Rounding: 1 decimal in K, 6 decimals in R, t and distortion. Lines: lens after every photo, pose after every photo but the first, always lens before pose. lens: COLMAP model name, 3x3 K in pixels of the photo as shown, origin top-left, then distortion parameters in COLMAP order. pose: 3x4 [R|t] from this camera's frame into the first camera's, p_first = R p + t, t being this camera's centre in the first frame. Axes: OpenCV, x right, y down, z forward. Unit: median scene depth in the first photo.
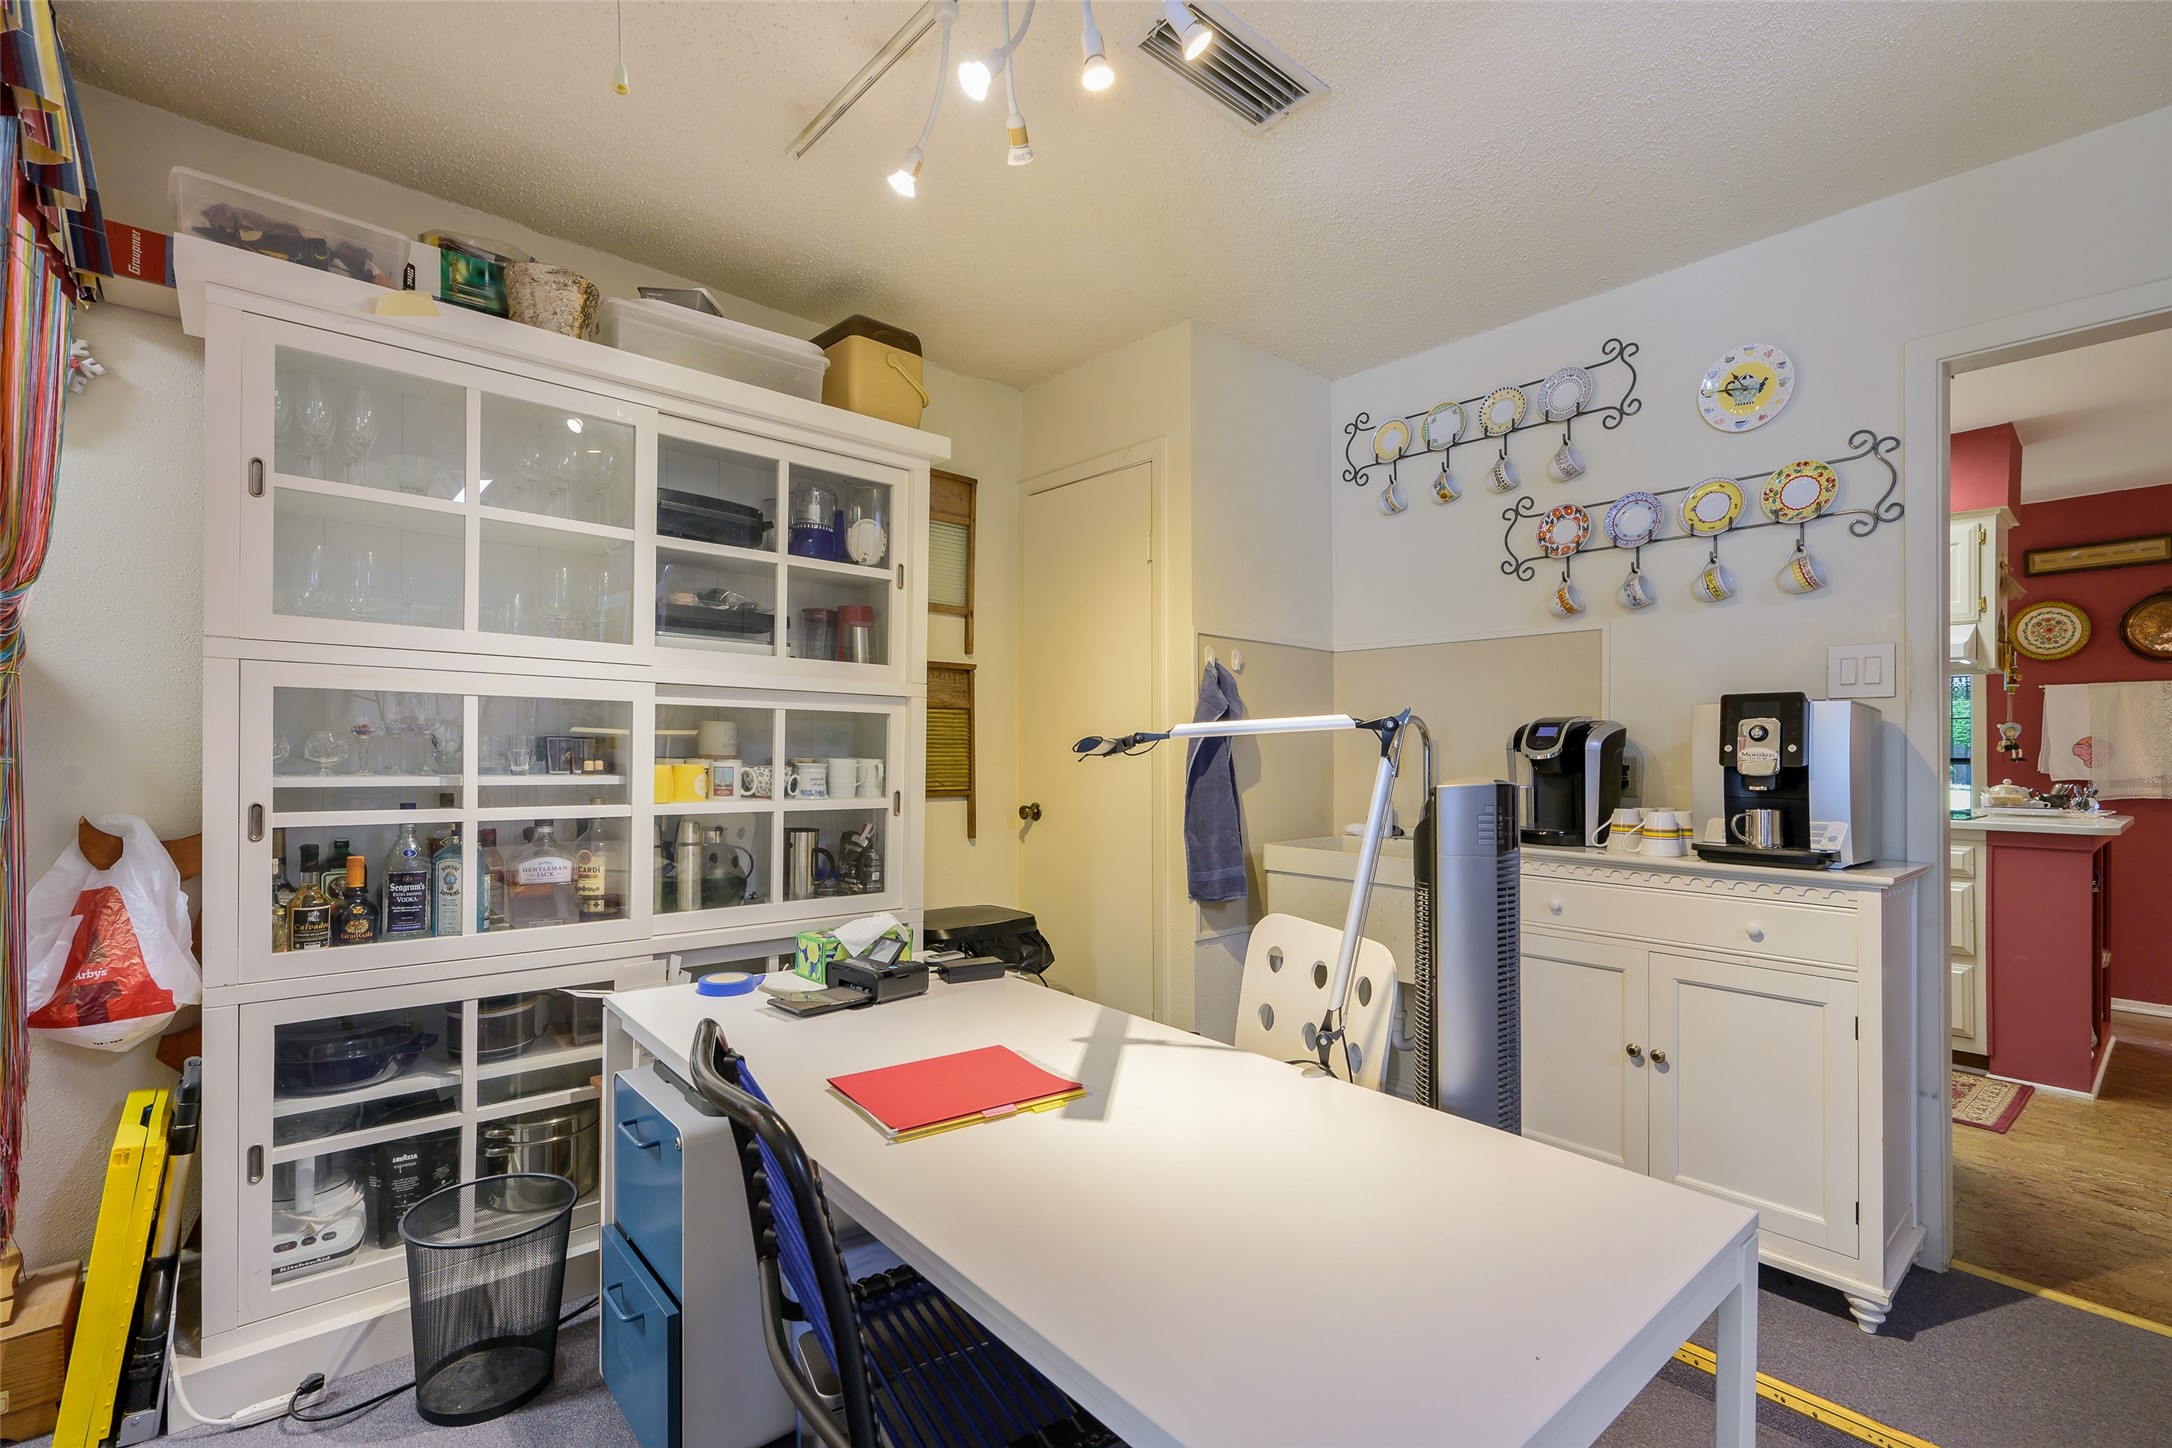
lens RADIAL K [[982.8, 0, 1092.0], [0, 982.8, 732.4], [0, 0, 1]] dist [-0.002665, -0.000415]
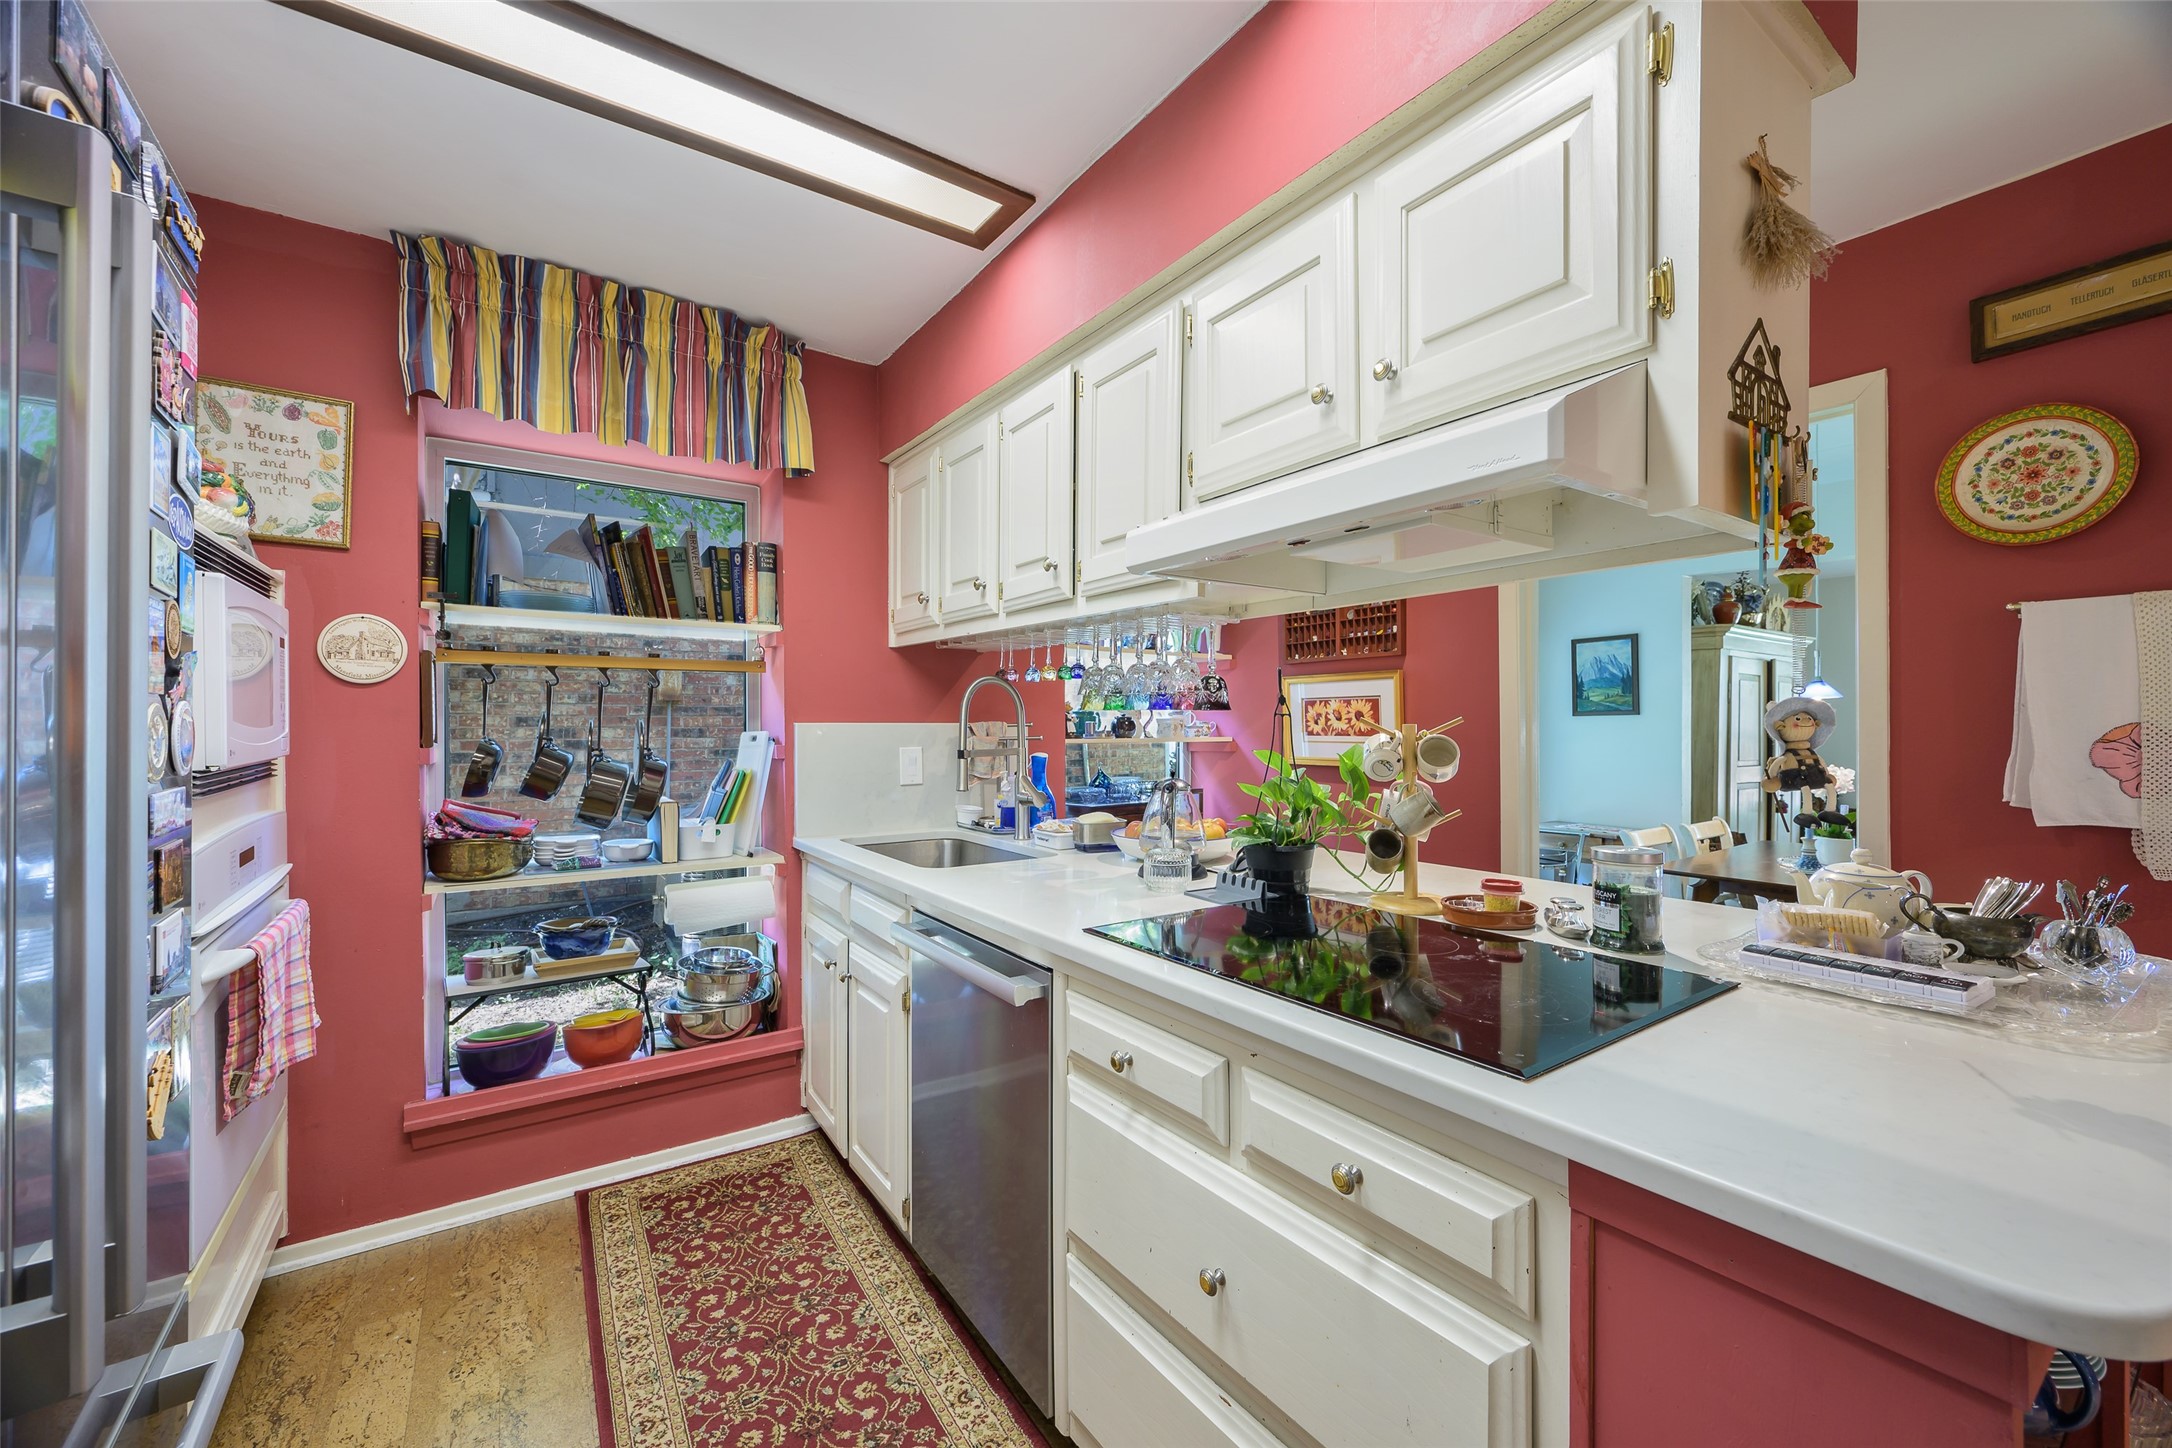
lens RADIAL K [[866.0, 0, 1085.4], [0, 866.0, 720.7], [0, 0, 1]] dist [-0.003437, 0.000156]
pose [[0.993398, -0.012178, -0.114073, 0.609730], [0.014627, 0.999680, 0.020661, -0.010566], [0.113785, -0.022193, 0.993257, 0.578271]]
